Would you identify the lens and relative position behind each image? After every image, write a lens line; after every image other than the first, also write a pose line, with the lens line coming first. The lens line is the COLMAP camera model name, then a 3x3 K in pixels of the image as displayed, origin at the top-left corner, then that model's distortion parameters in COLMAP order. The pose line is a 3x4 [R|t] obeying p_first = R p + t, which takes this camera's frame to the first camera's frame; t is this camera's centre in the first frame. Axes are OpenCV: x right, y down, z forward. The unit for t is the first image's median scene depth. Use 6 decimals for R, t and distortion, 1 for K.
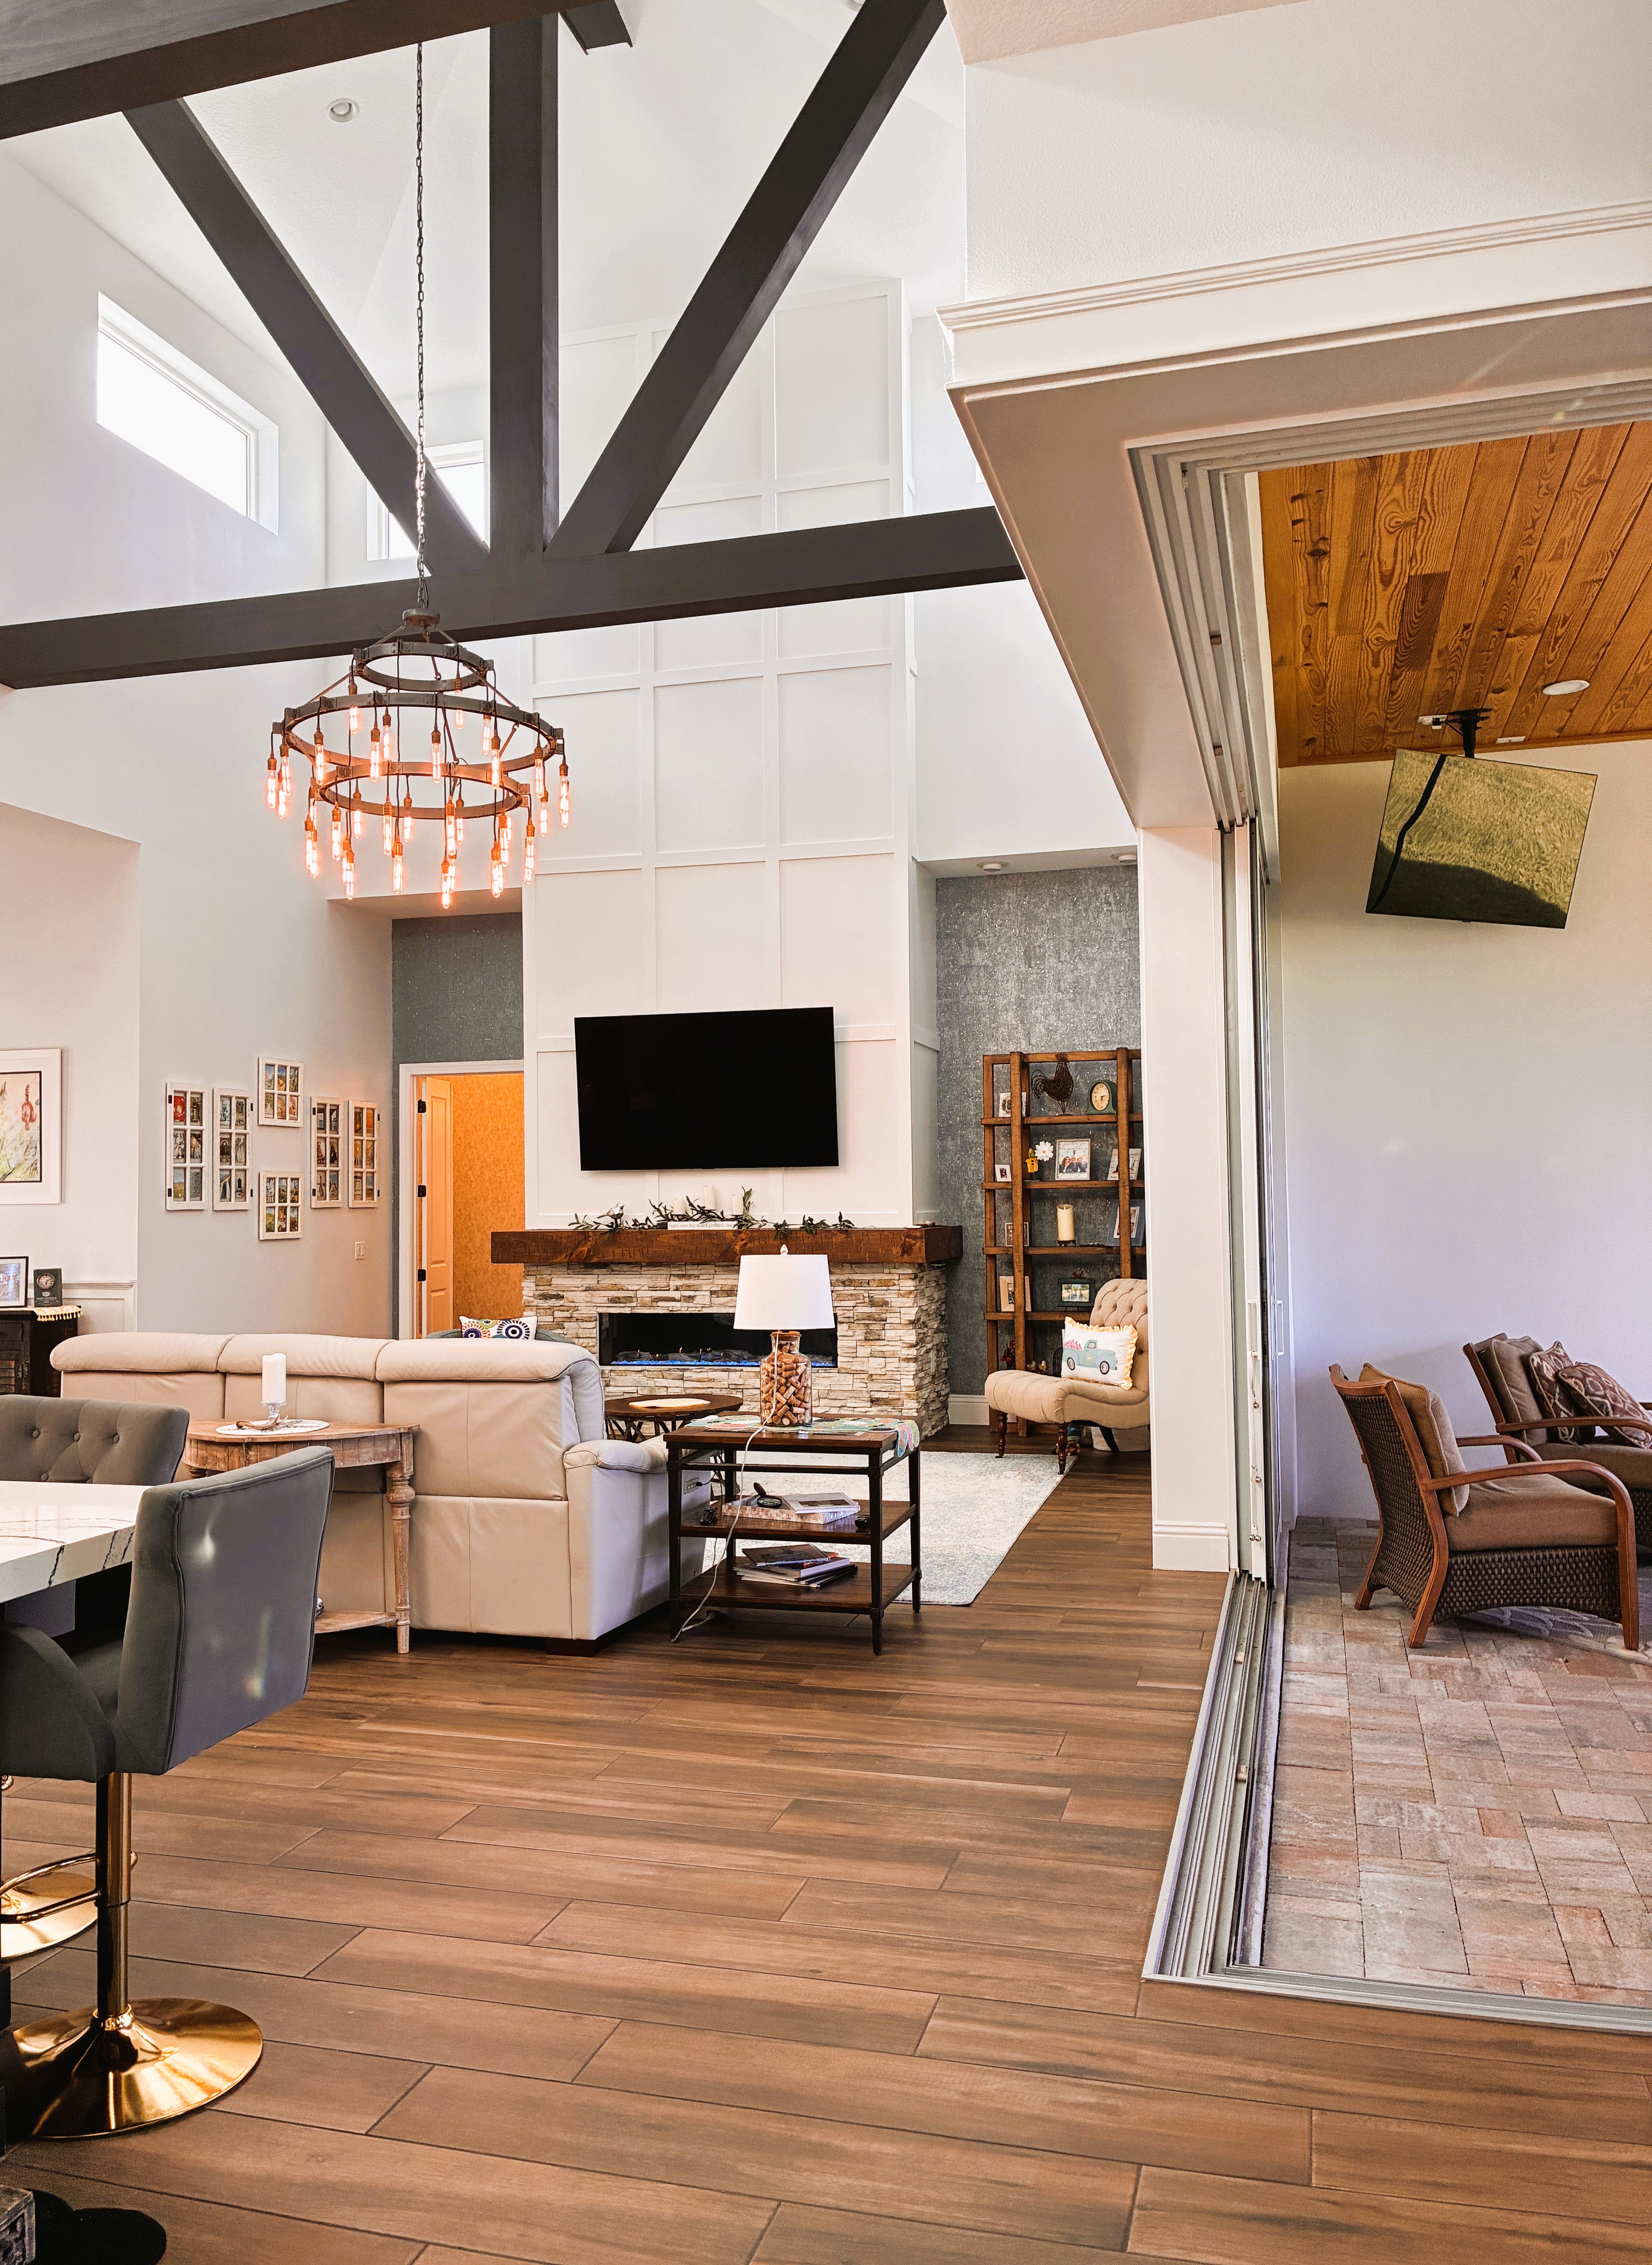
lens RADIAL K [[1741.8, 0, 825.4], [0, 1741.8, 1122.9], [0, 0, 1]] dist [0.068809, -0.005740]
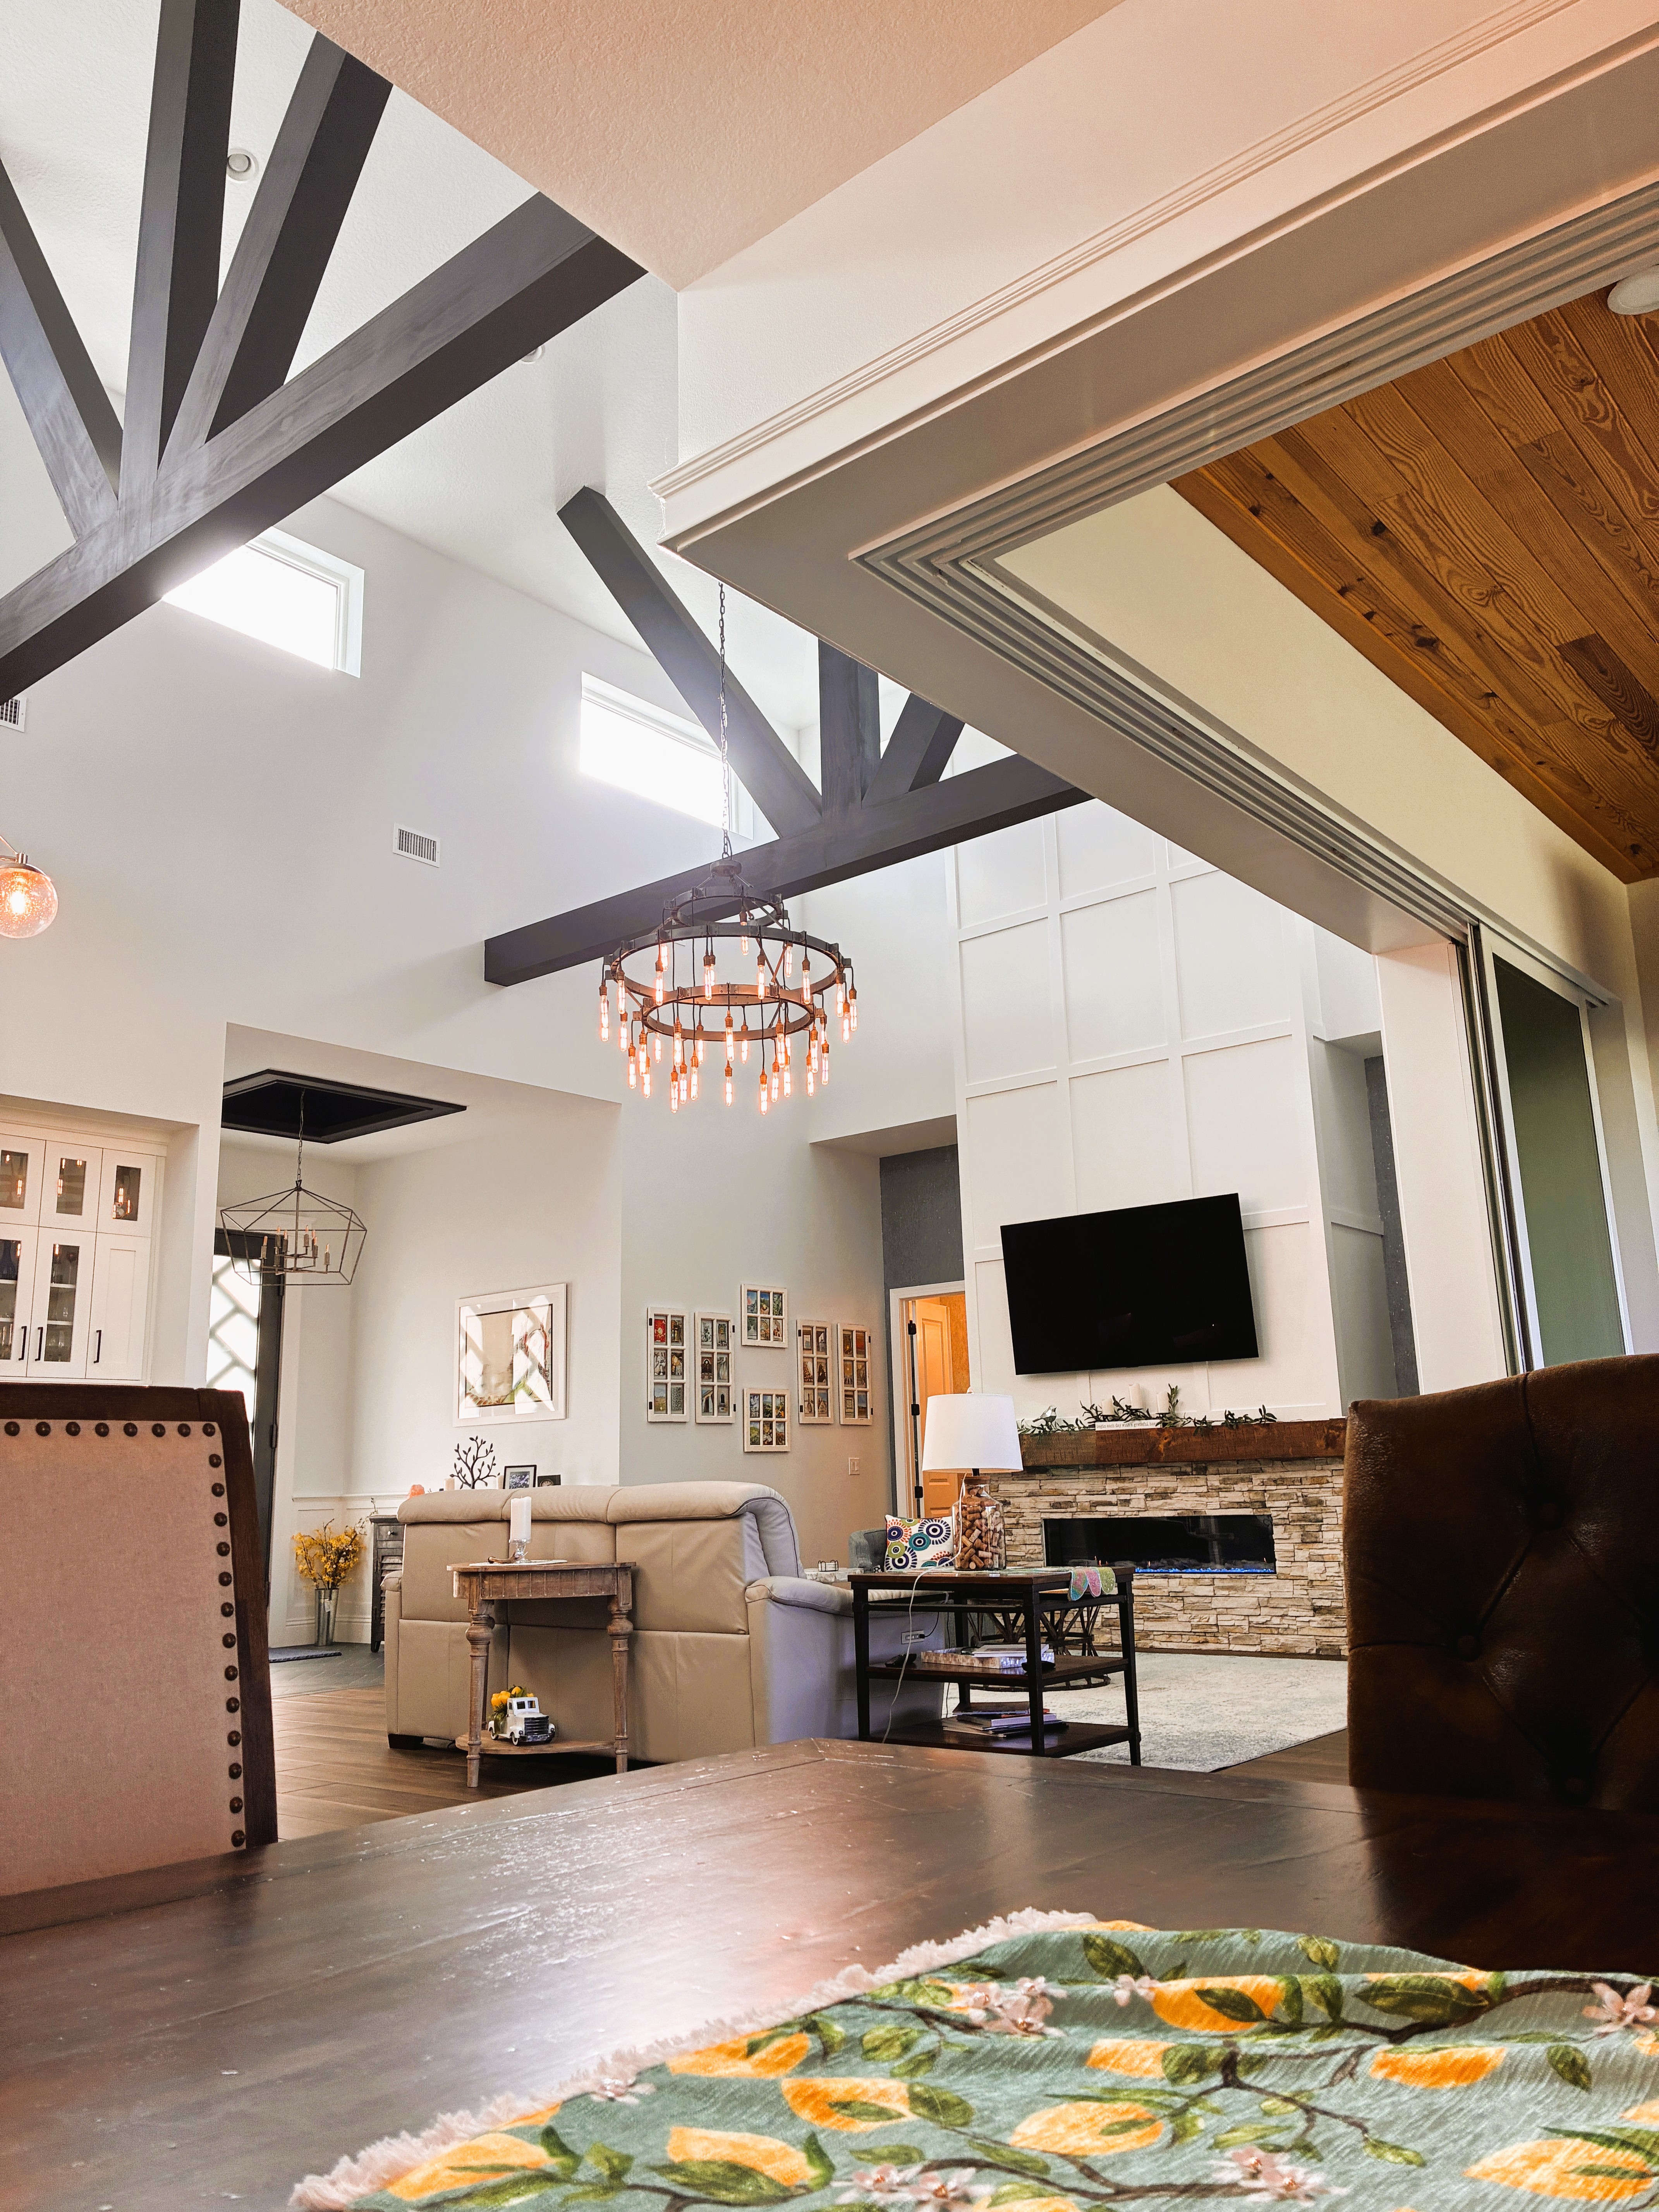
lens RADIAL K [[1713.9, 0, 830.4], [0, 1713.9, 1109.3], [0, 0, 1]] dist [0.046297, -0.017939]
pose [[0.916711, -0.099947, -0.386848, 0.171839], [0.034899, 0.984537, -0.171668, 0.044689], [0.398023, 0.143869, 0.906024, 0.021868]]
